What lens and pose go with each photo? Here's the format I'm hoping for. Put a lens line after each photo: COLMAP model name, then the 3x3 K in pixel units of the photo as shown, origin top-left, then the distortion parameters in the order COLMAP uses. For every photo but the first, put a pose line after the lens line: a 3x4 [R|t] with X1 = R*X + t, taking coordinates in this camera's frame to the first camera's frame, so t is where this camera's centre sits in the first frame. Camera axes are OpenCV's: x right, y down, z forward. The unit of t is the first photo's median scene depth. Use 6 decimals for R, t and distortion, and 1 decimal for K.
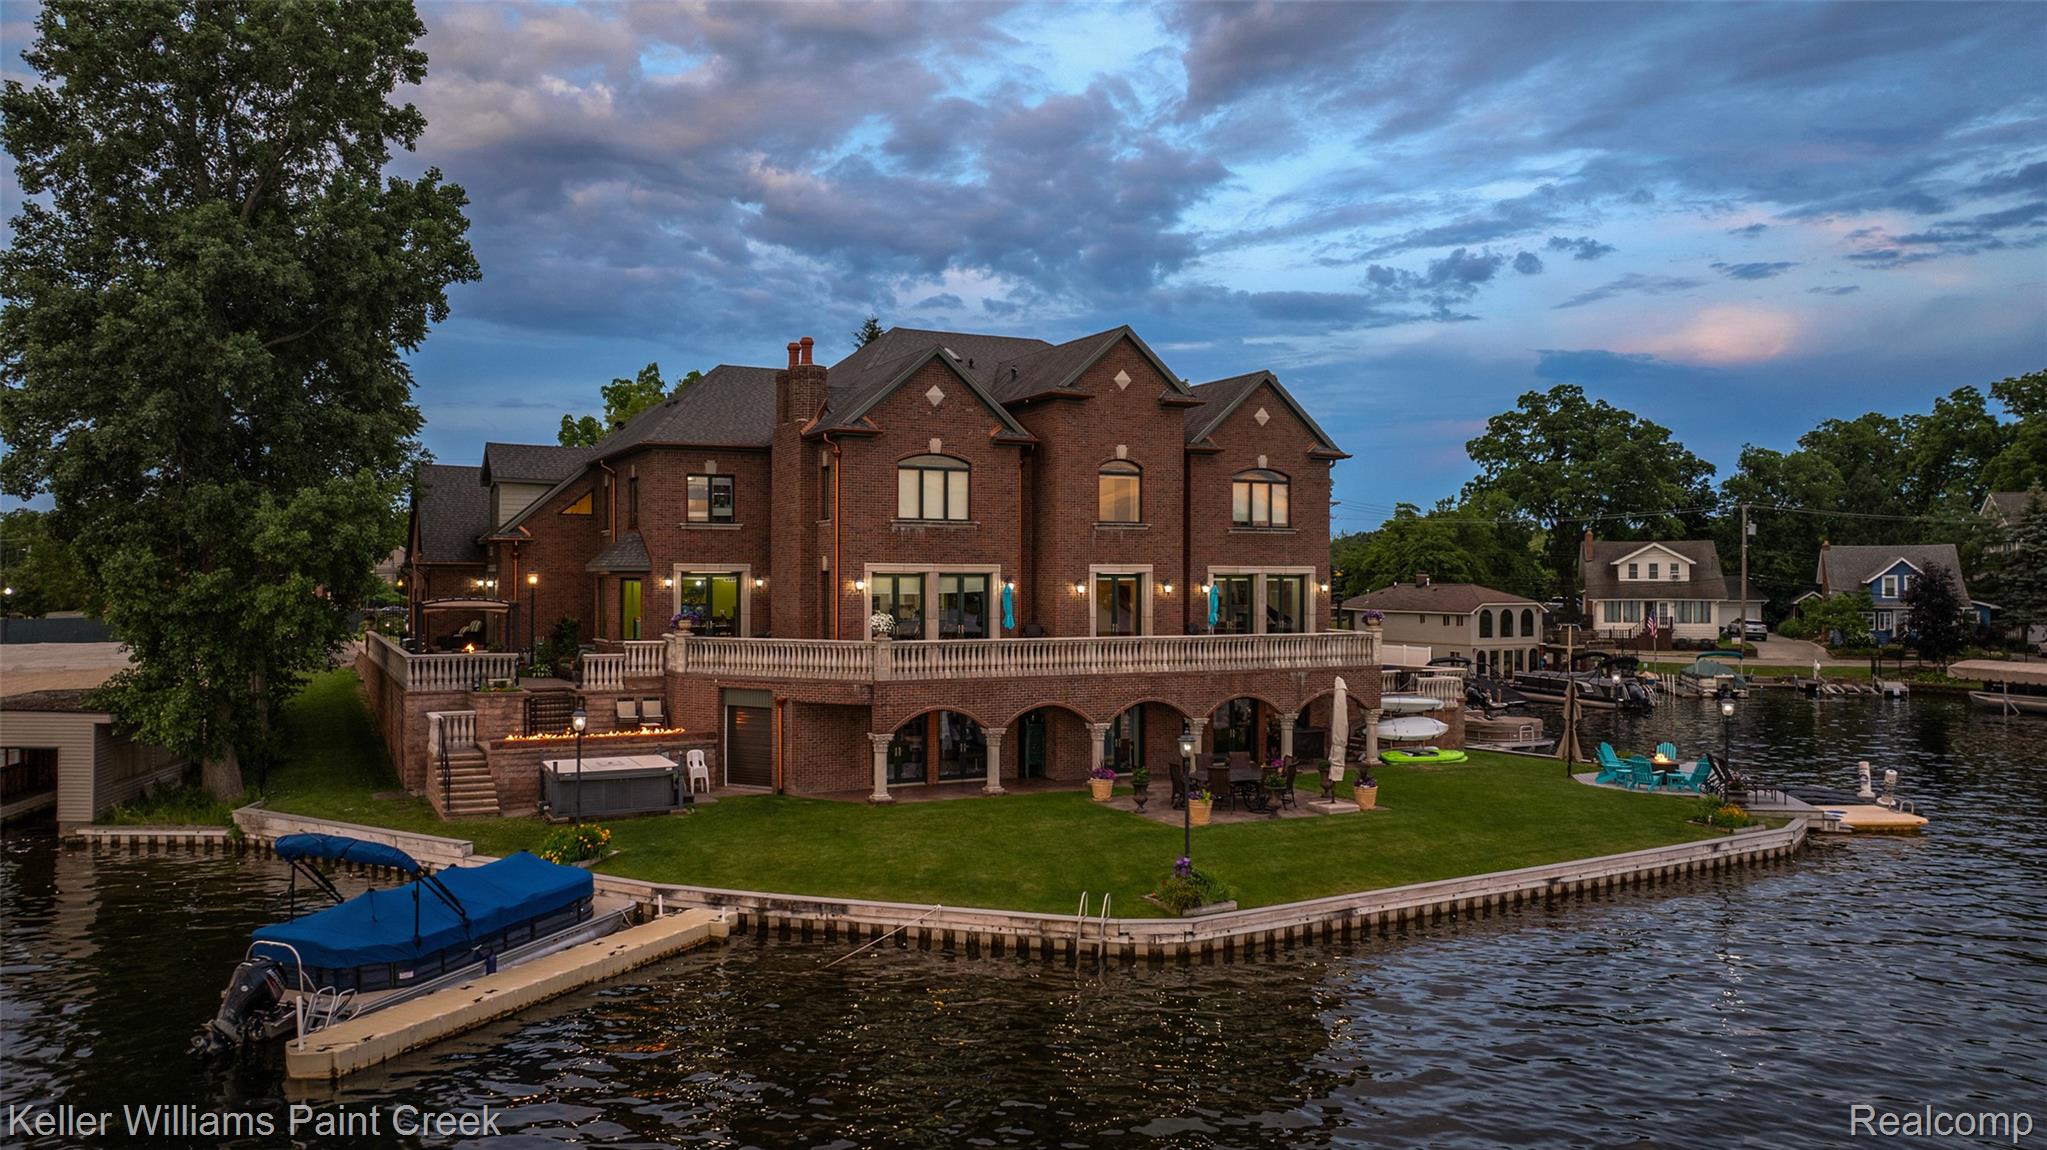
lens RADIAL K [[1446.4, 0, 1008.7], [0, 1446.4, 568.6], [0, 0, 1]] dist [-0.020115, -0.004439]
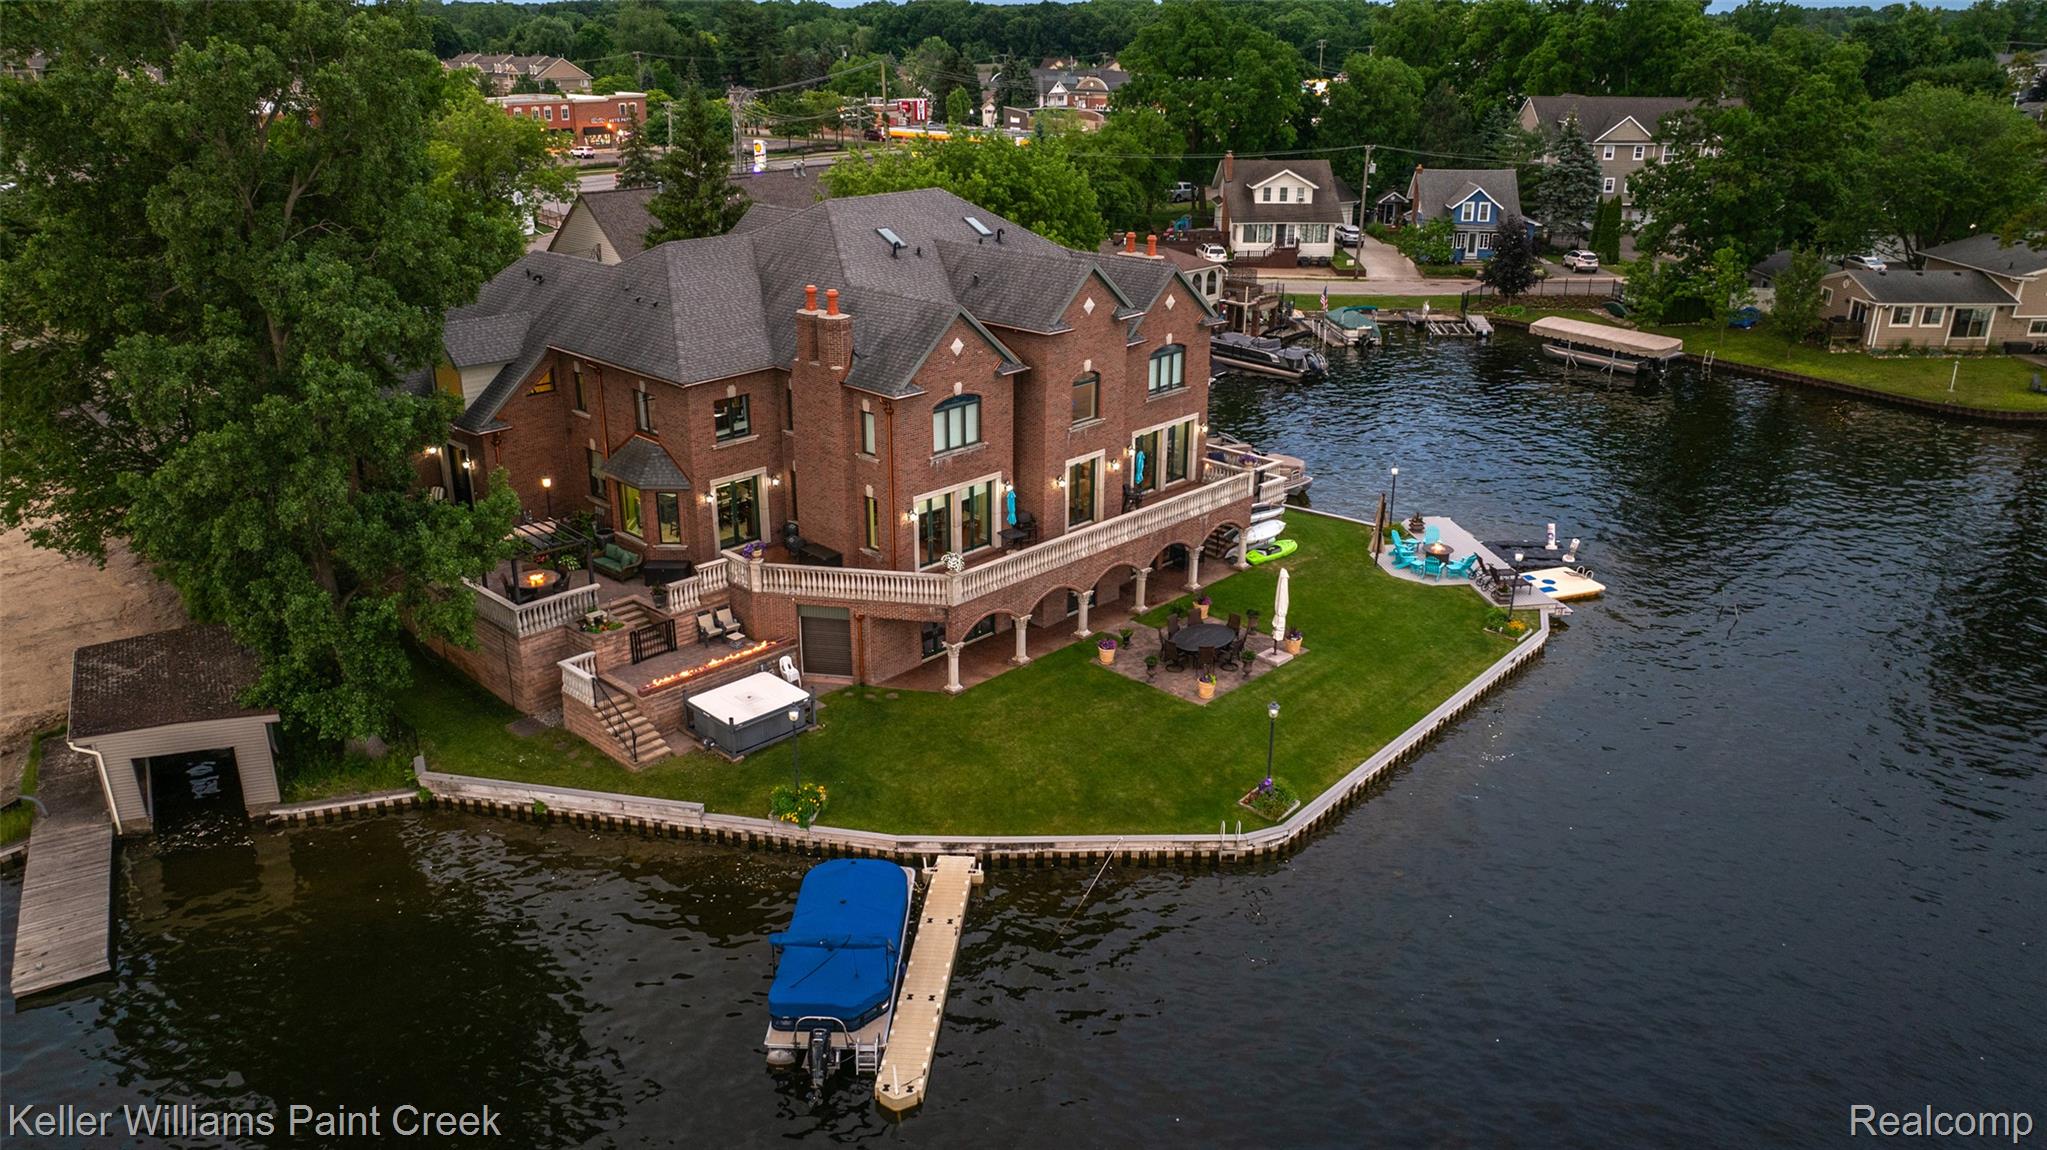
lens RADIAL K [[1446.4, 0, 1008.7], [0, 1446.4, 568.6], [0, 0, 1]] dist [-0.020115, -0.004439]
pose [[0.946068, -0.115447, 0.302700, -0.377064], [-0.002135, 0.932109, 0.362171, -0.366985], [-0.323961, -0.343285, 0.881592, -0.109638]]
